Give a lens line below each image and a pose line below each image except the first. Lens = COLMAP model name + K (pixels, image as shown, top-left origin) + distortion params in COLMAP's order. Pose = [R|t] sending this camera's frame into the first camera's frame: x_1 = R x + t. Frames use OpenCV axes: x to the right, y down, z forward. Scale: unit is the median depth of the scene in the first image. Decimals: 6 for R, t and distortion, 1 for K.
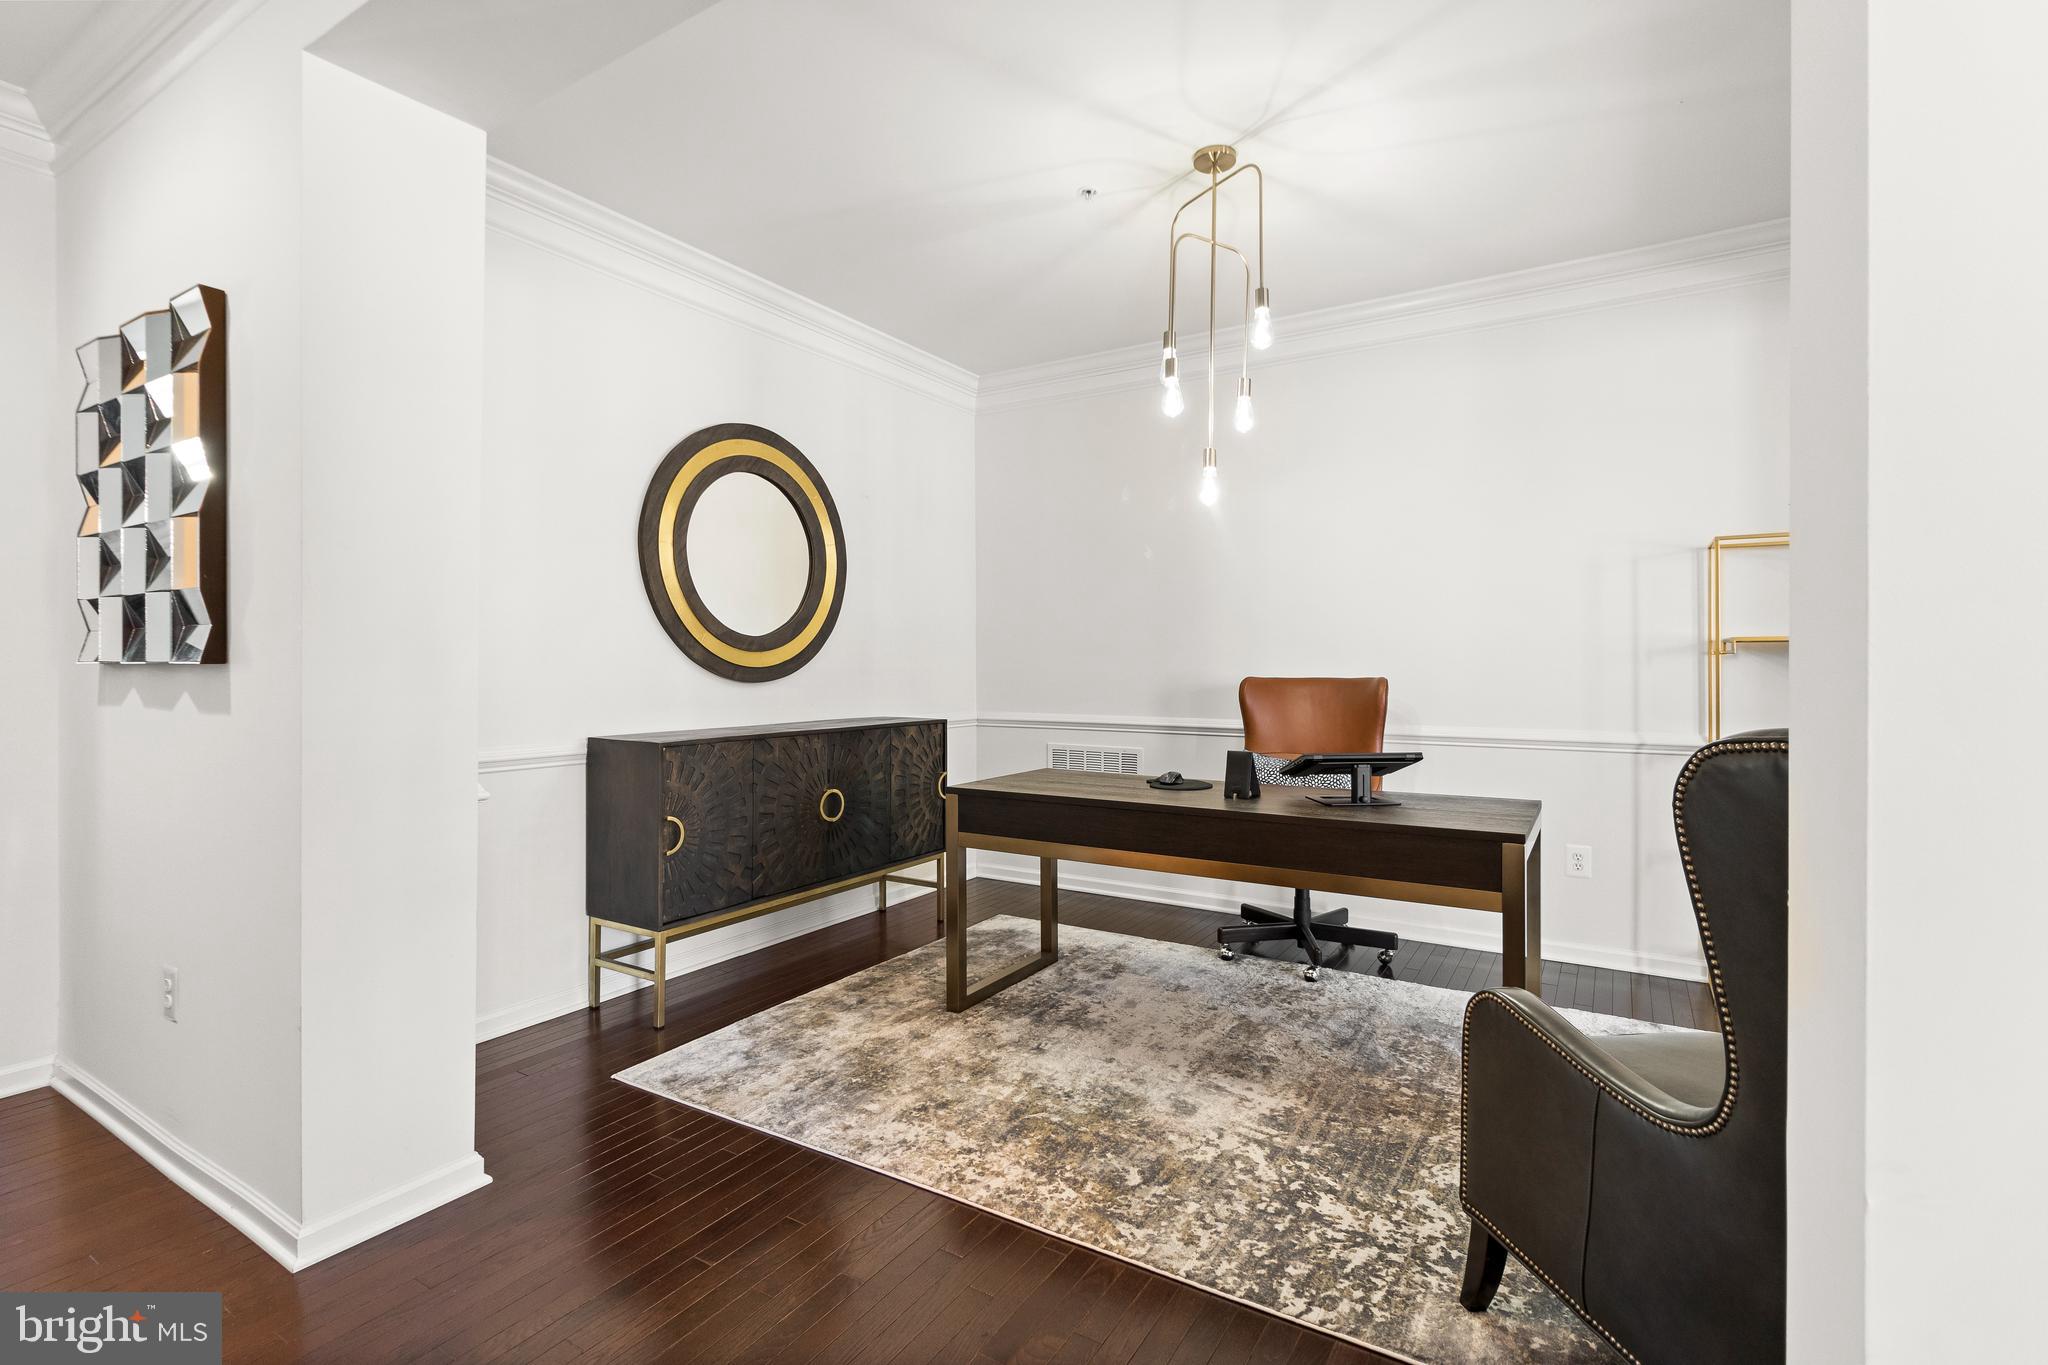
lens RADIAL K [[935.9, 0, 1048.8], [0, 935.9, 661.6], [0, 0, 1]] dist [0.000640, 0.000533]
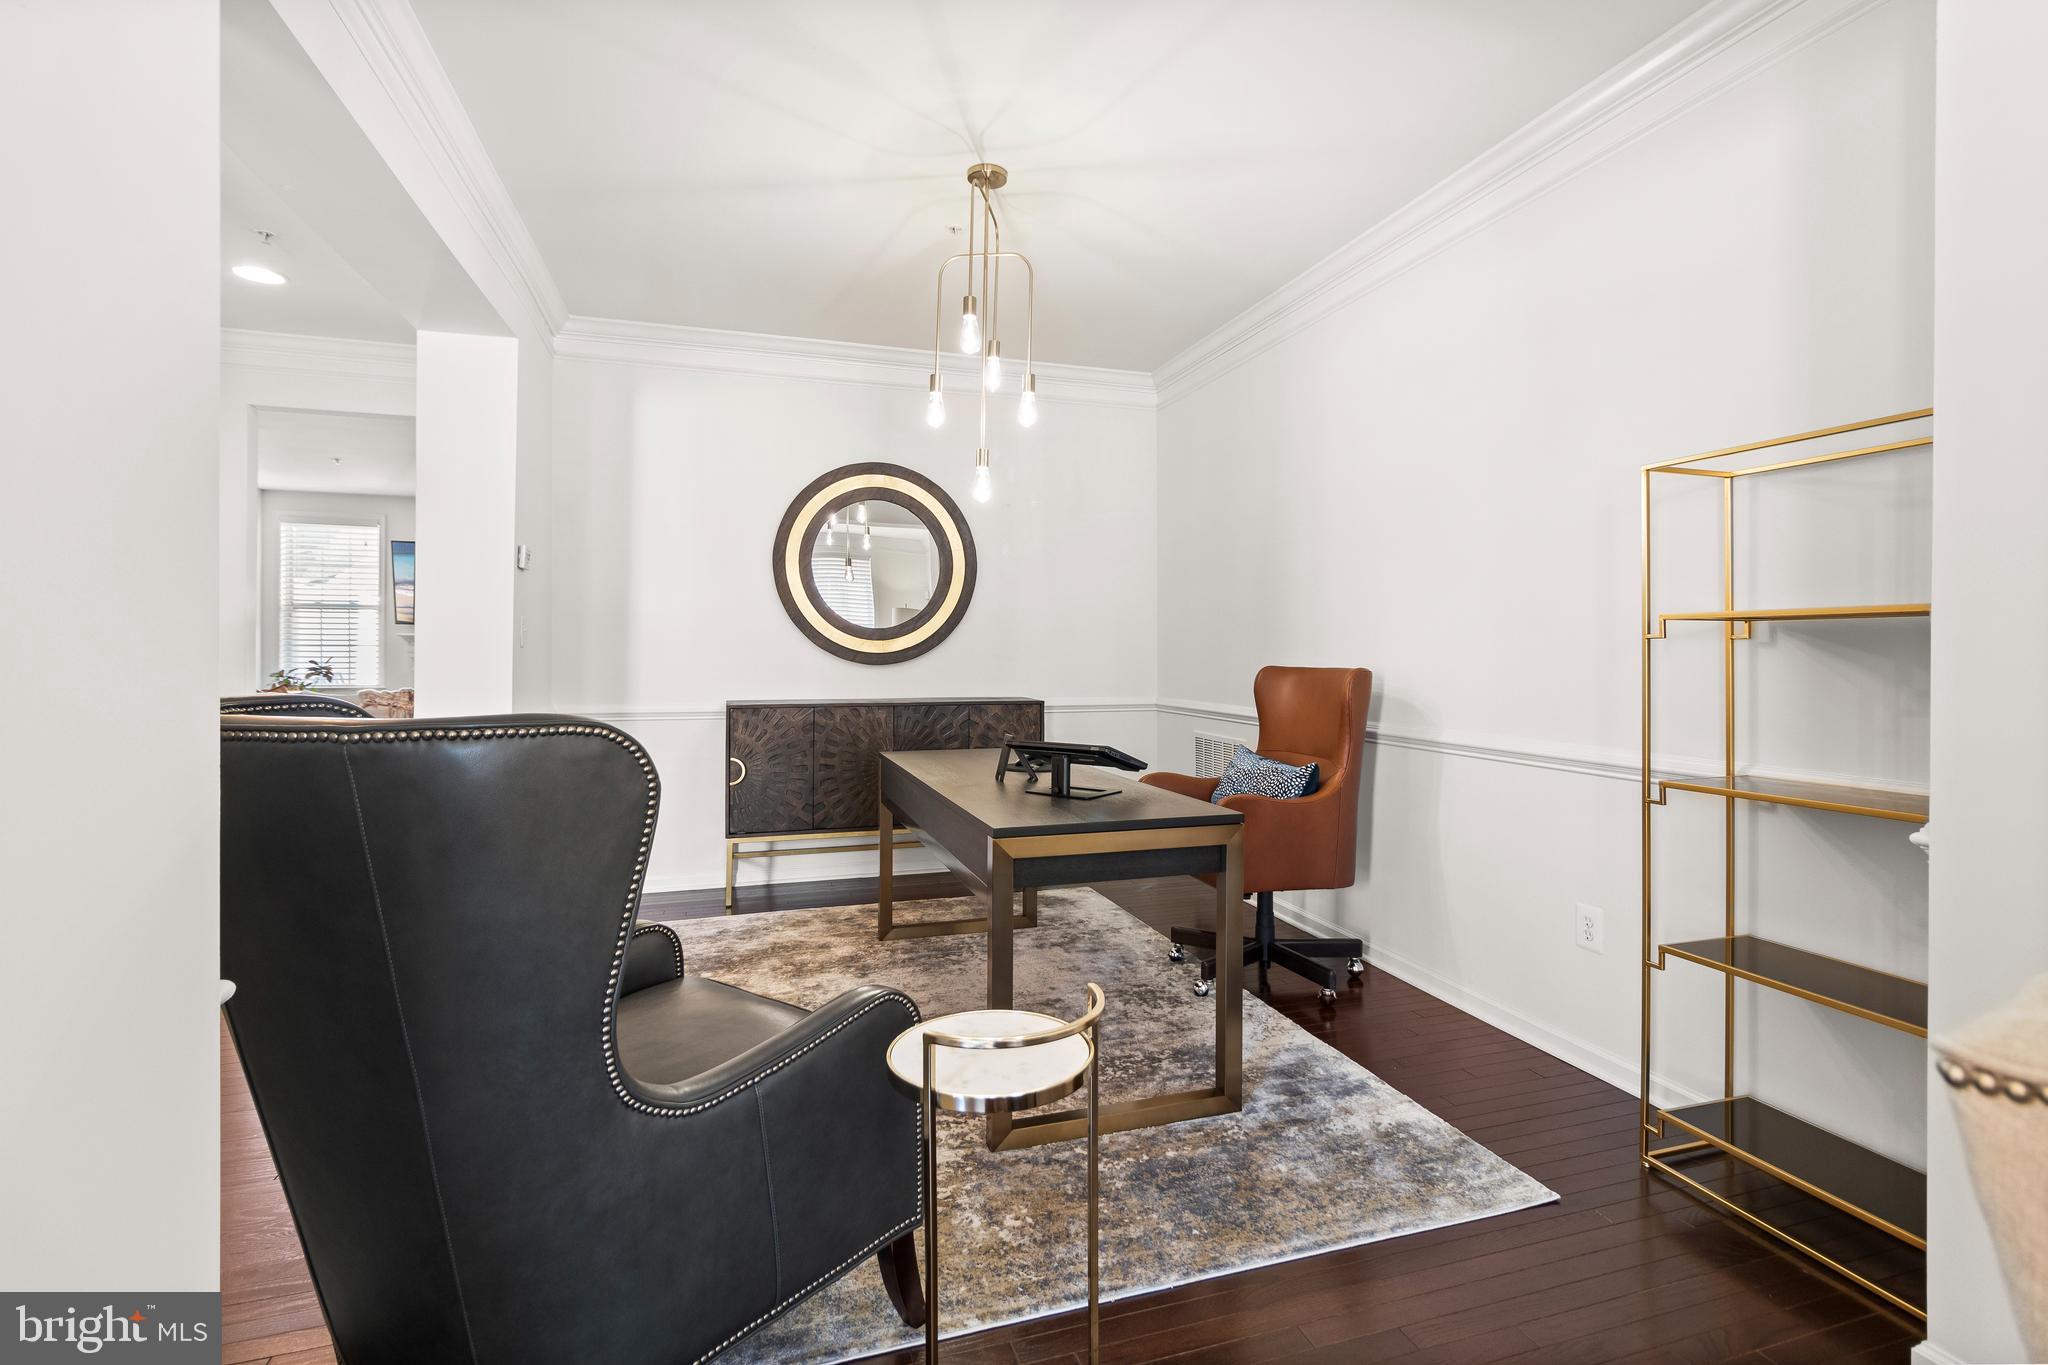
lens RADIAL K [[954.3, 0, 1046.6], [0, 954.3, 645.0], [0, 0, 1]] dist [0.000637, 0.000051]
pose [[0.762178, -0.000854, -0.647367, 0.792153], [-0.002078, 0.999991, -0.003766, -0.000664], [0.647365, 0.004215, 0.762169, 0.186045]]
